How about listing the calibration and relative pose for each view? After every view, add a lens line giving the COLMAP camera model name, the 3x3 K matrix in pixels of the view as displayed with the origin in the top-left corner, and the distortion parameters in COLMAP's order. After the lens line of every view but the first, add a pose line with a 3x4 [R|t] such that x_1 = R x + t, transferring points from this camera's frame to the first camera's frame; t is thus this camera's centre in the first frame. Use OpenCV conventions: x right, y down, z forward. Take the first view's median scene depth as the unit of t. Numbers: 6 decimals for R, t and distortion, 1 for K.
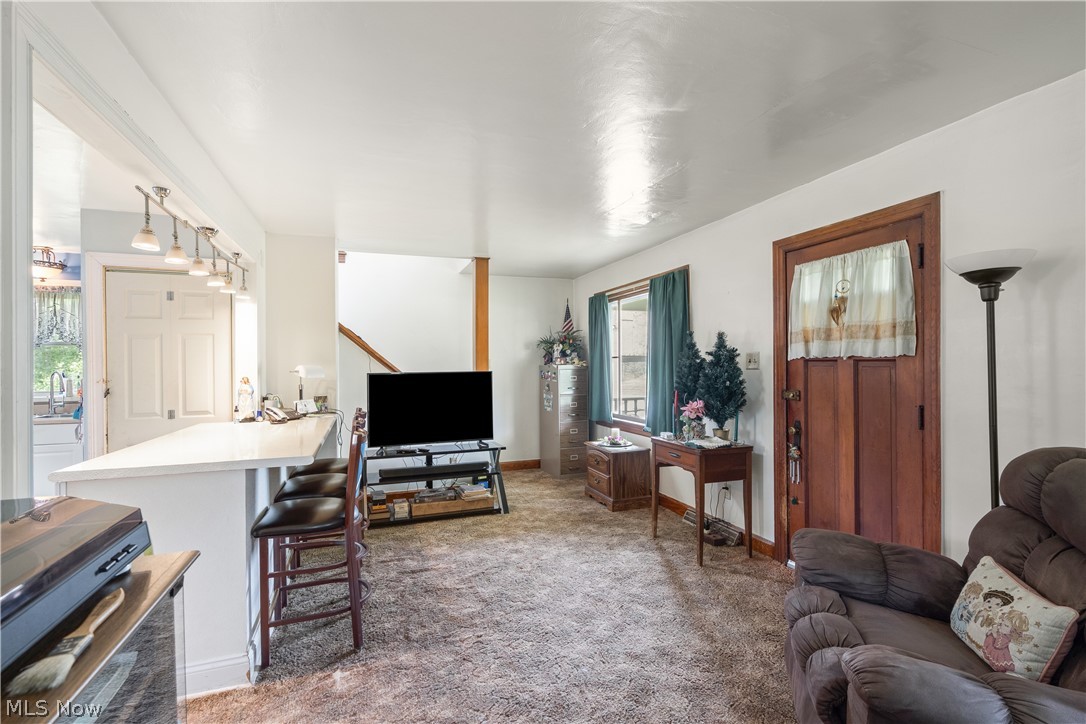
lens RADIAL K [[495.8, 0, 543.0], [0, 495.8, 362.0], [0, 0, 1]] dist [0.002334, 0.000521]
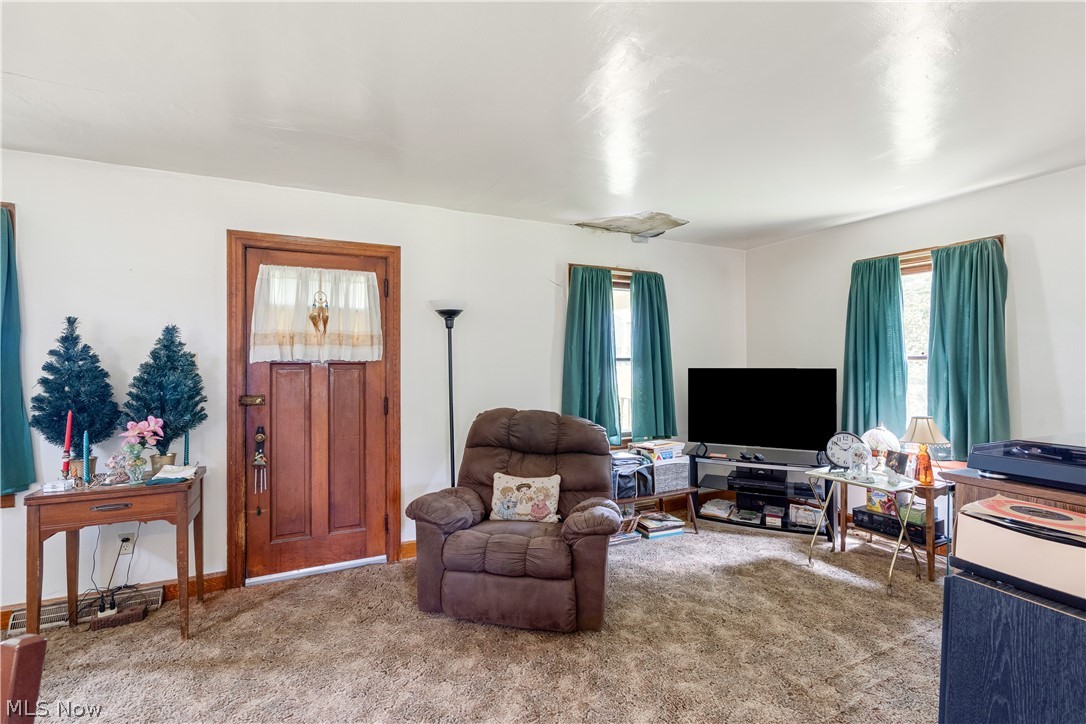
lens RADIAL K [[488.8, 0, 543.0], [0, 488.8, 362.0], [0, 0, 1]] dist [-0.000197, 0.000145]
pose [[-0.112519, 0.010157, 0.993598, -0.469262], [0.002857, 0.999947, -0.009899, 0.004085], [-0.993645, 0.001725, -0.112542, 0.545972]]
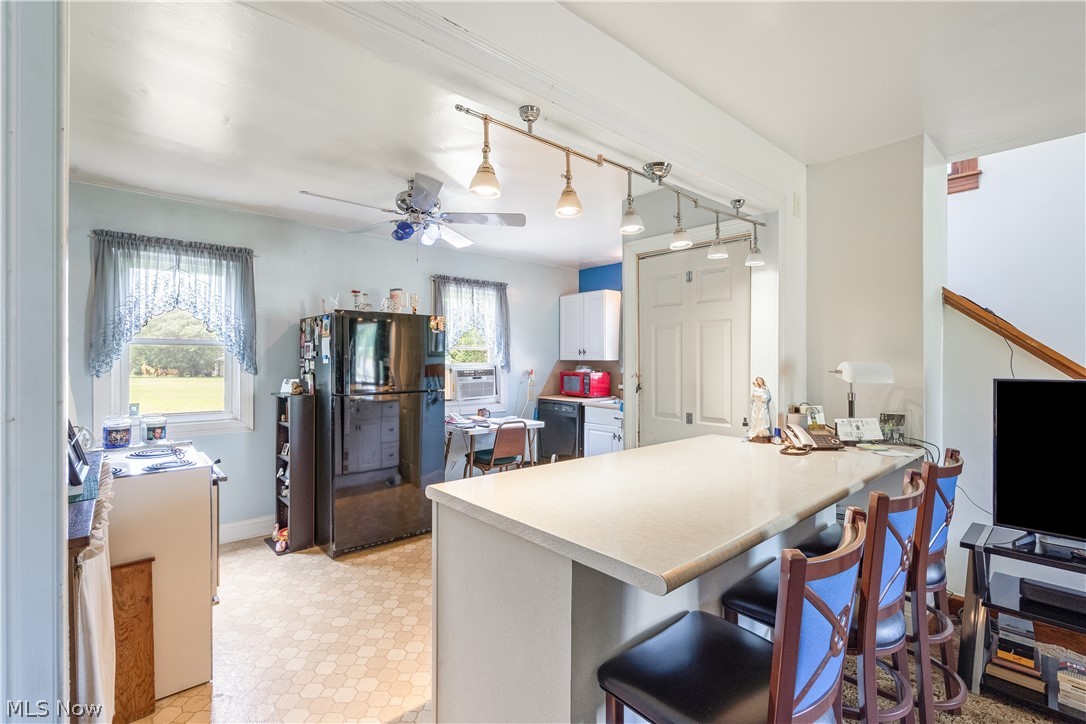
lens RADIAL K [[495.8, 0, 543.0], [0, 495.8, 362.0], [0, 0, 1]] dist [0.002334, 0.000521]
pose [[0.367090, 0.014340, -0.930075, -0.064447], [-0.002573, 0.999893, 0.014401, -0.000739], [0.930182, -0.002893, 0.367088, 0.481062]]
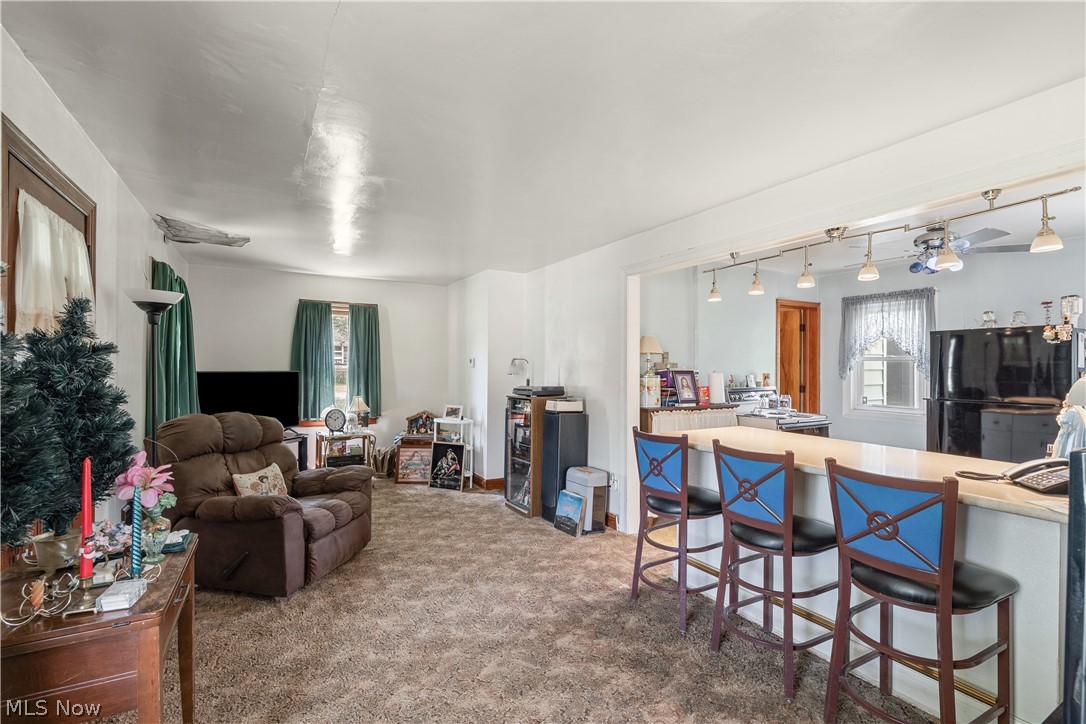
lens RADIAL K [[495.8, 0, 543.0], [0, 495.8, 362.0], [0, 0, 1]] dist [0.002334, 0.000521]
pose [[-0.985966, -0.000243, -0.166945, 0.040207], [0.001264, 0.999959, -0.008919, -0.002829], [0.166941, -0.009005, -0.985926, 1.570440]]
